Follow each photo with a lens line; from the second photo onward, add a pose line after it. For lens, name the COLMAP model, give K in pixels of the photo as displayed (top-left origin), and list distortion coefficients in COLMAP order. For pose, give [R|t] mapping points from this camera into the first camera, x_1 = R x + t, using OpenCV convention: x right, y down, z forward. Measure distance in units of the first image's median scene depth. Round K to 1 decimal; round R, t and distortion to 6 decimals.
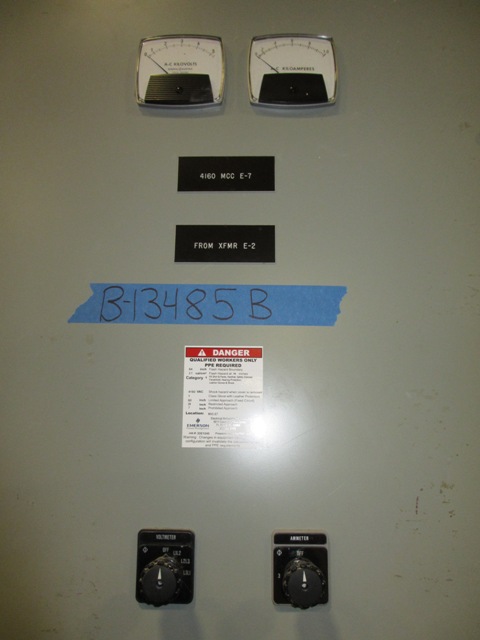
lens RADIAL K [[548.4, 0, 240.0], [0, 548.4, 320.0], [0, 0, 1]] dist [-0.048941, 0.005865]
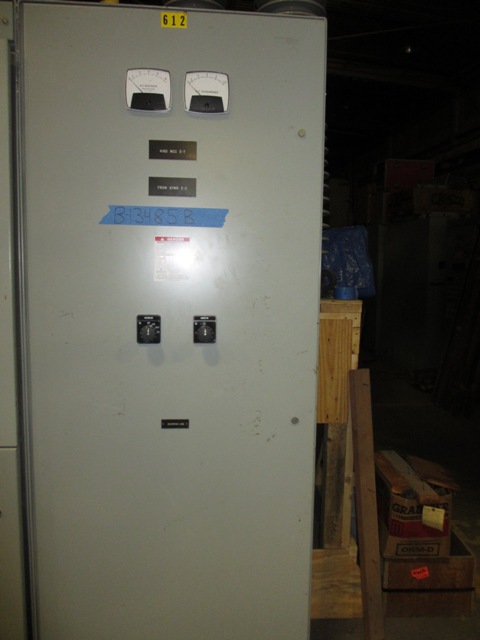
lens RADIAL K [[548.4, 0, 240.0], [0, 548.4, 320.0], [0, 0, 1]] dist [-0.048941, 0.005865]
pose [[0.991522, -0.003153, 0.129904, -0.045215], [-0.029980, 0.967184, 0.252302, -0.186014], [-0.126437, -0.254058, 0.958889, -1.207264]]
